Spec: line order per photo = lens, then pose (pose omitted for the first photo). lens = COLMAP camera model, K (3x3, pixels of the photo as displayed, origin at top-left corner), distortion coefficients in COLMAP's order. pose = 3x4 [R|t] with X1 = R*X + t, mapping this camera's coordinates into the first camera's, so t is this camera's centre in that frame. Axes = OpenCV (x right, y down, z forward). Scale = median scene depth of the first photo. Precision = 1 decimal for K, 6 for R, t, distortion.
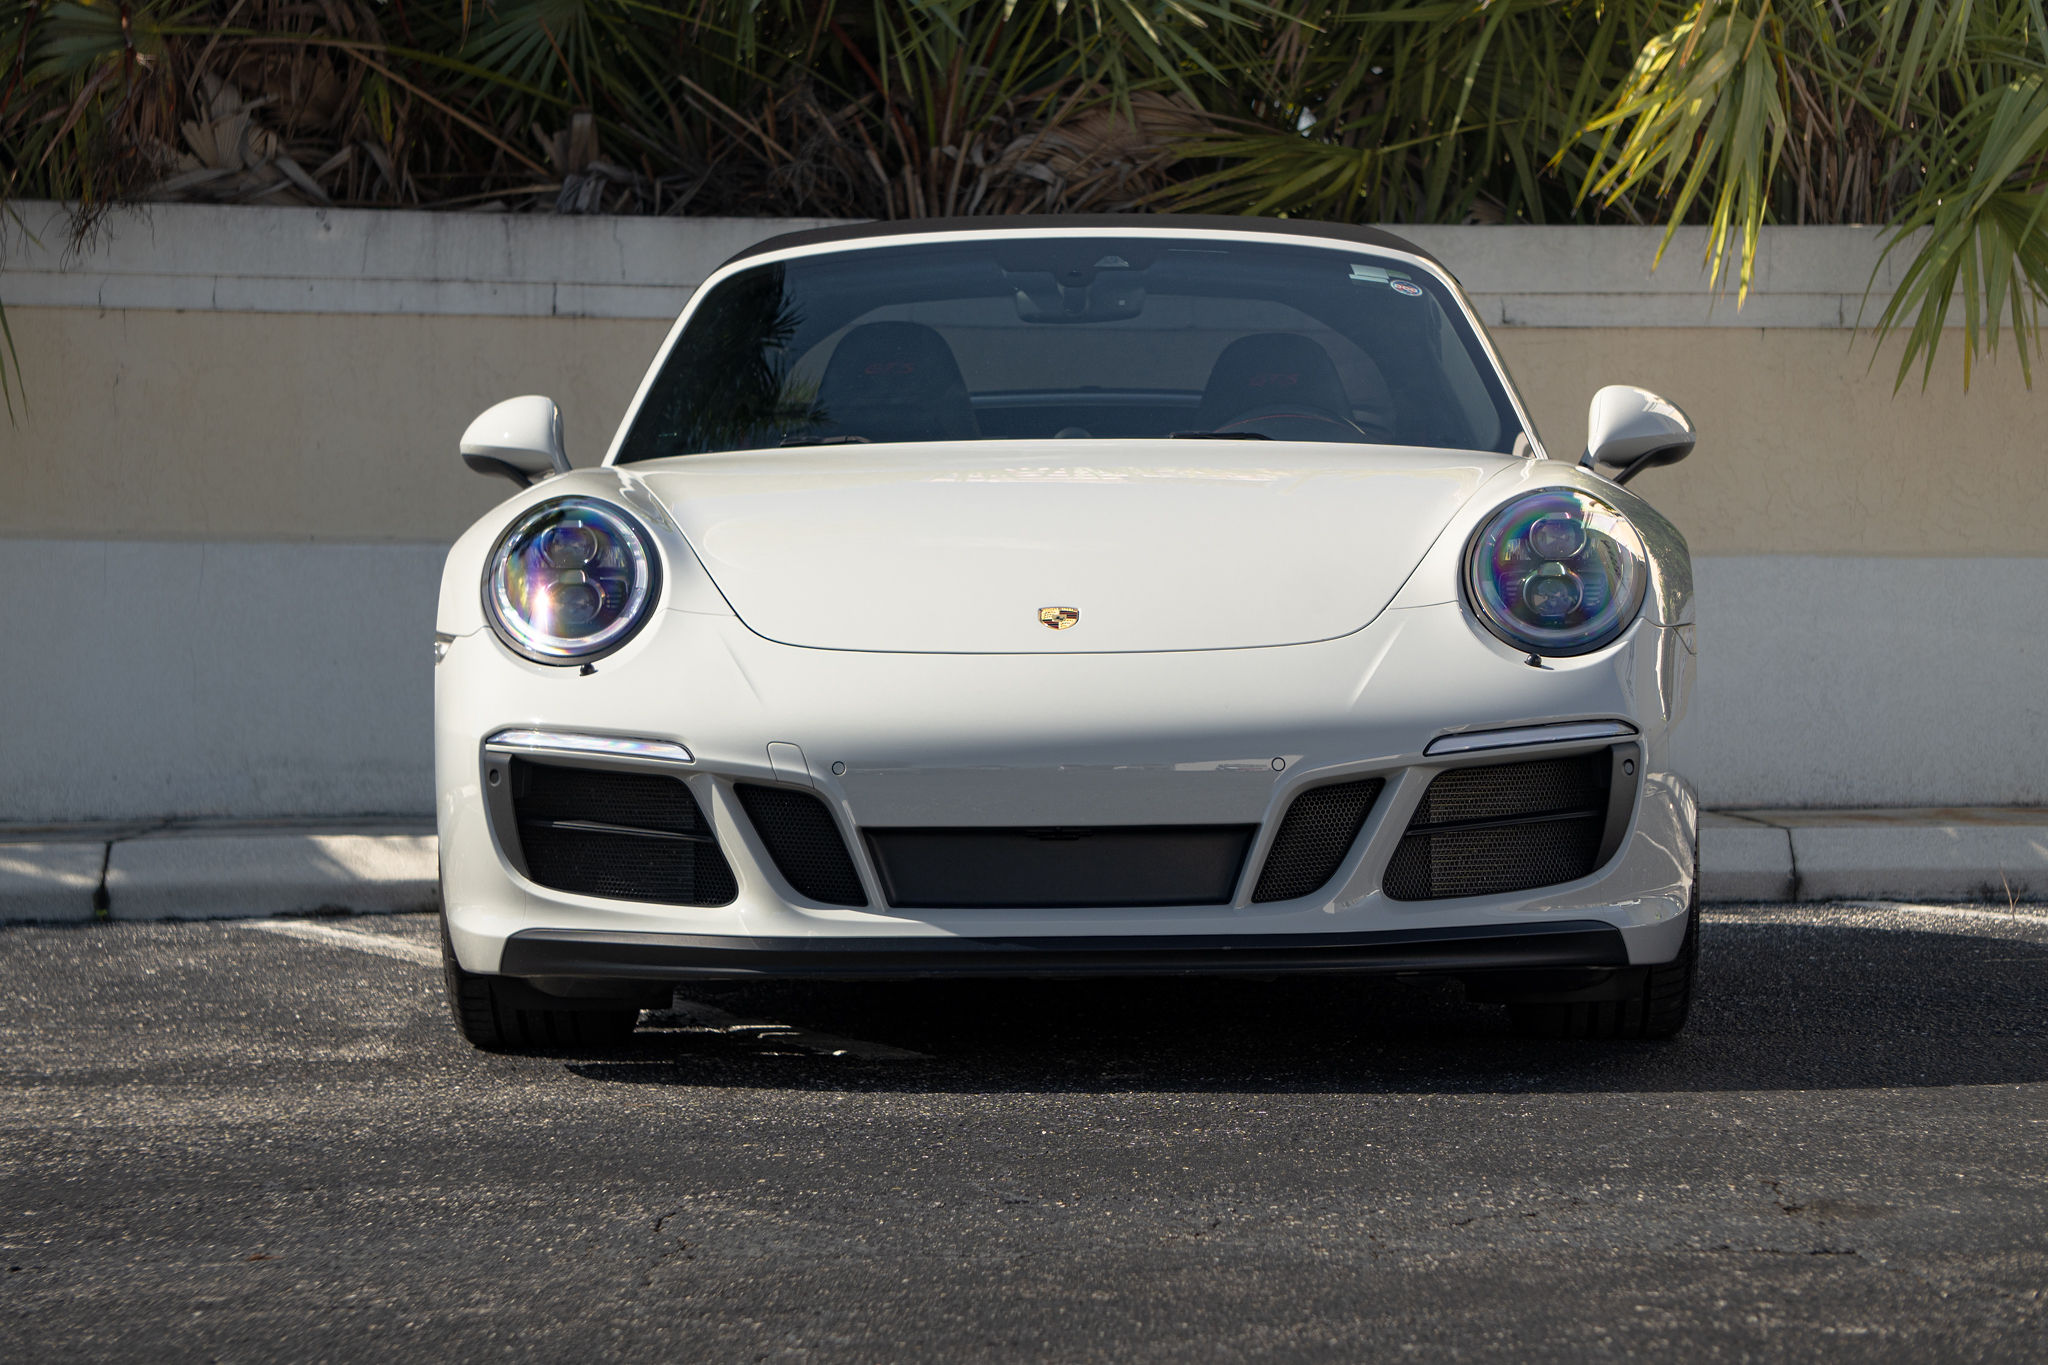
lens RADIAL K [[6875.5, 0, 1034.8], [0, 6875.5, 683.8], [0, 0, 1]] dist [0.953412, 0.000000]
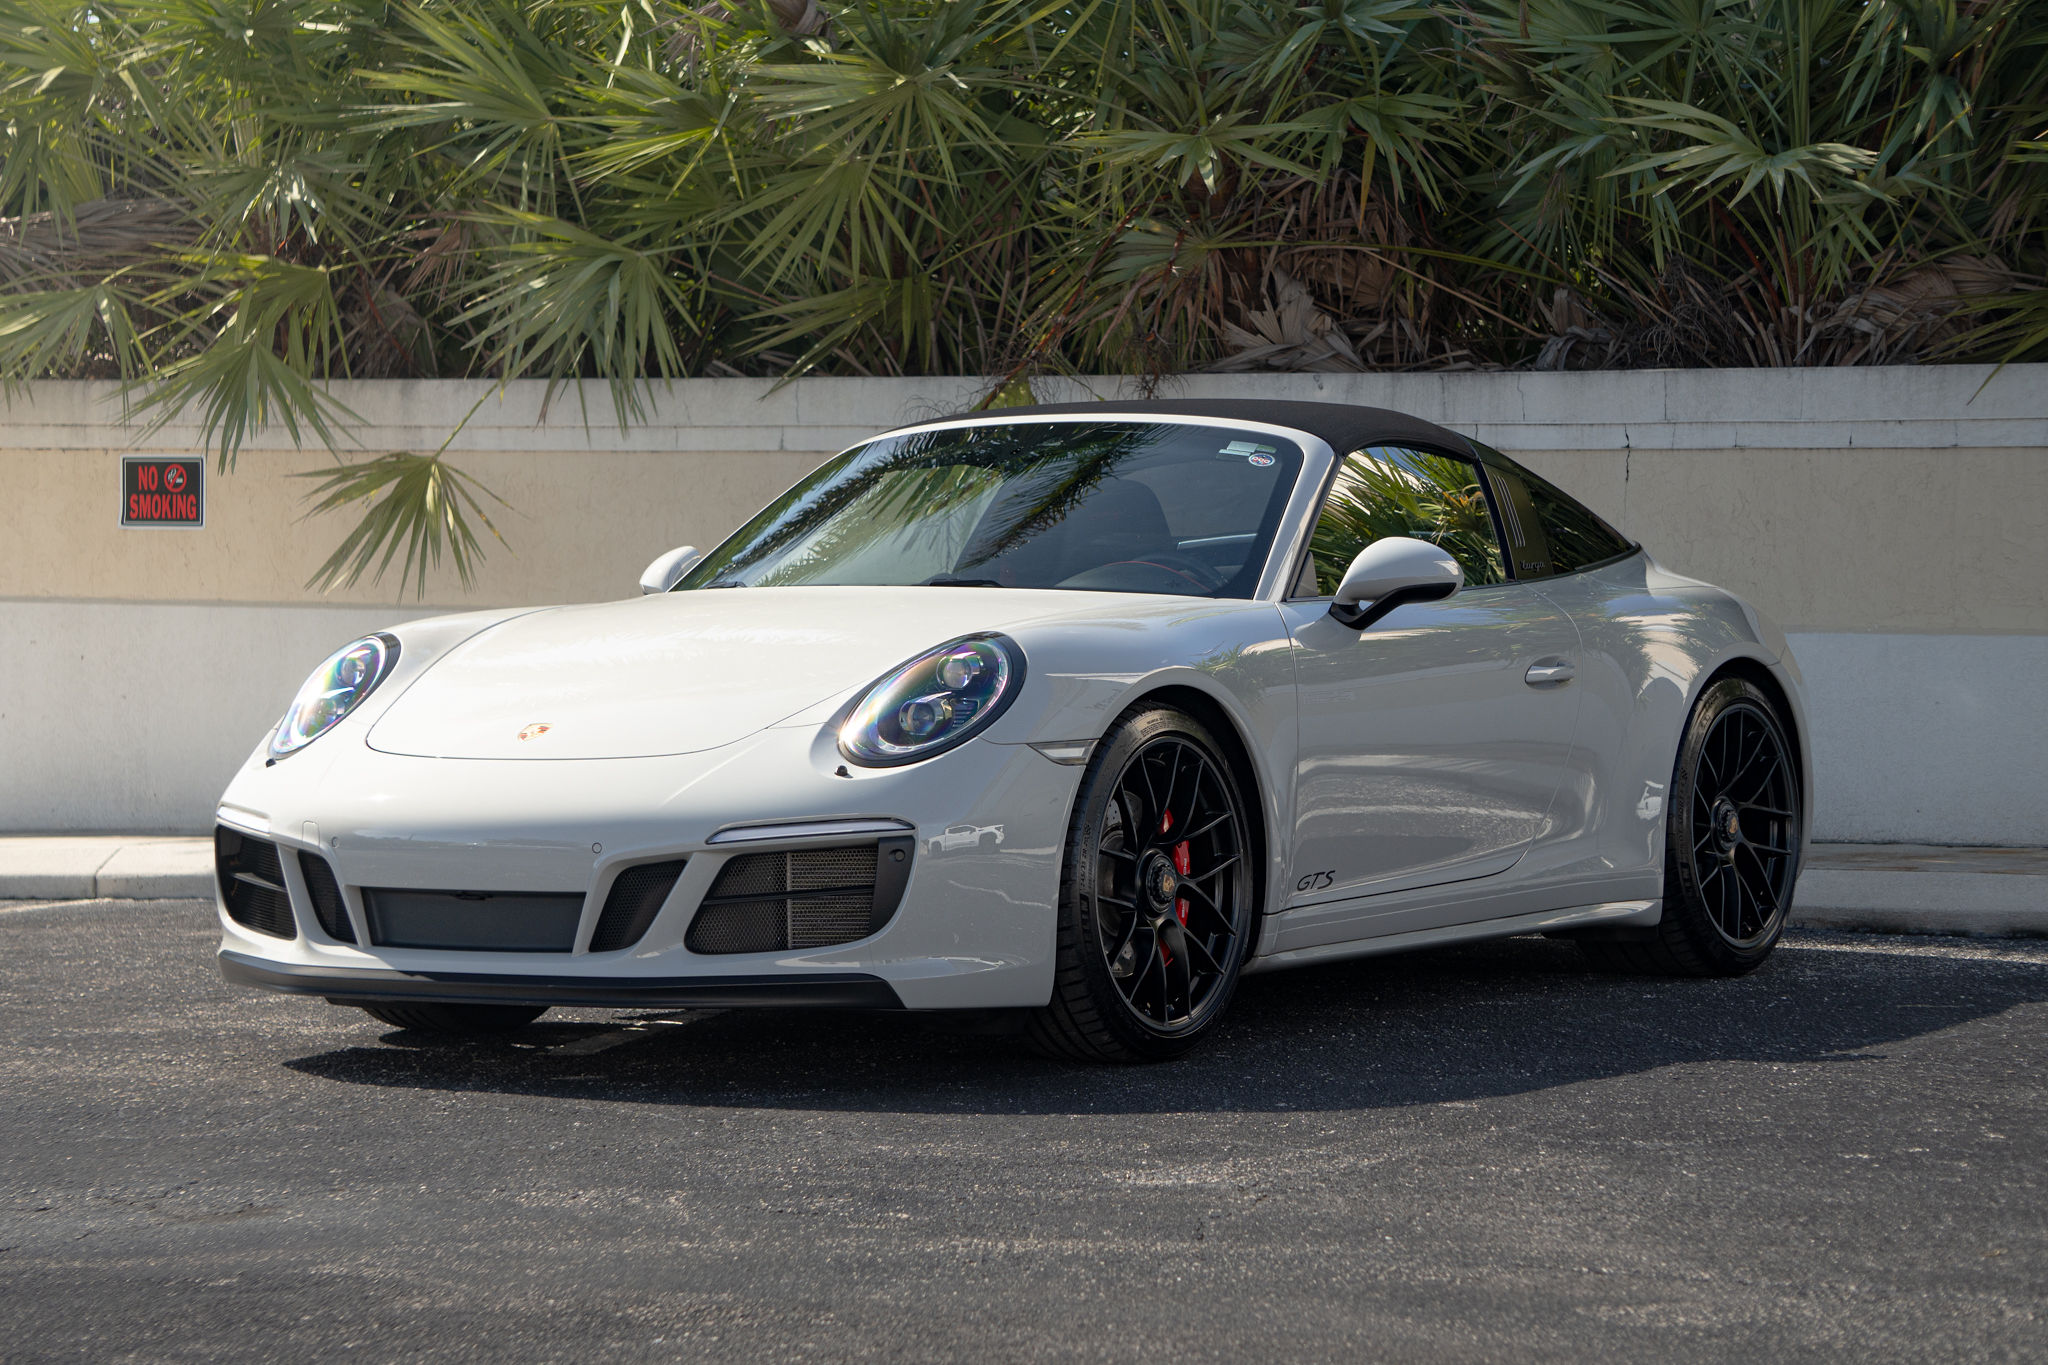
lens RADIAL K [[5295.6, 0, 1026.0], [0, 5295.6, 684.1], [0, 0, 1]] dist [0.366649, 0.000000]
pose [[0.860402, 0.012102, -0.509473, 0.604867], [-0.008370, 0.999919, 0.009618, -0.029370], [0.509548, -0.004011, 0.860433, 0.160970]]
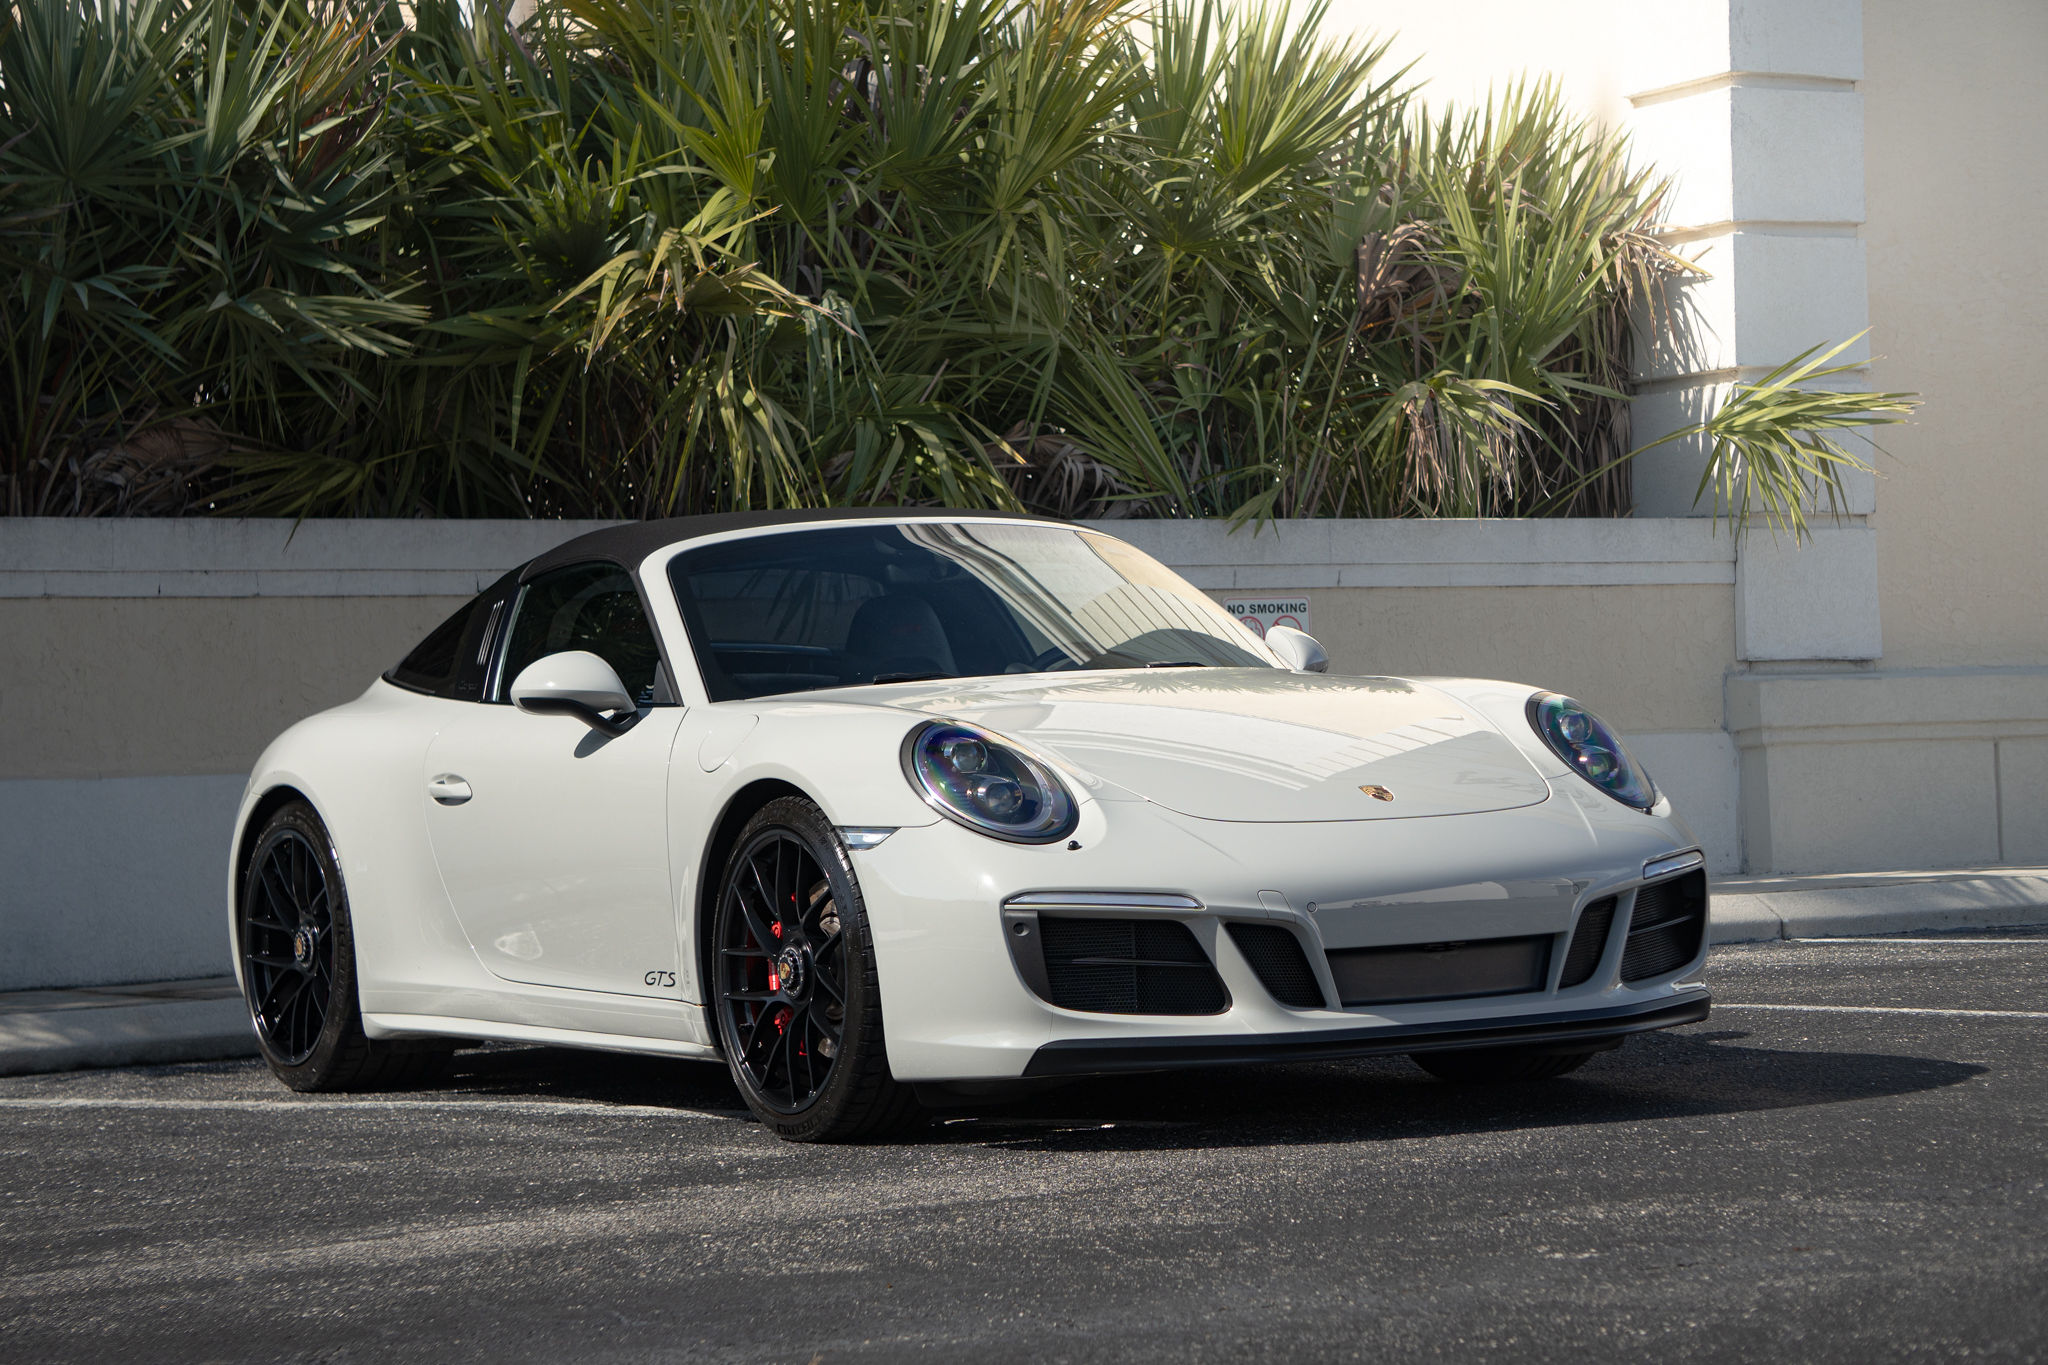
lens RADIAL K [[5295.6, 0, 1028.5], [0, 5295.6, 685.1], [0, 0, 1]] dist [0.366649, 0.000000]
pose [[0.853938, -0.026693, 0.519690, -0.607498], [0.045071, 0.998724, -0.022762, -0.010195], [-0.518419, 0.042860, 0.854052, 0.120046]]
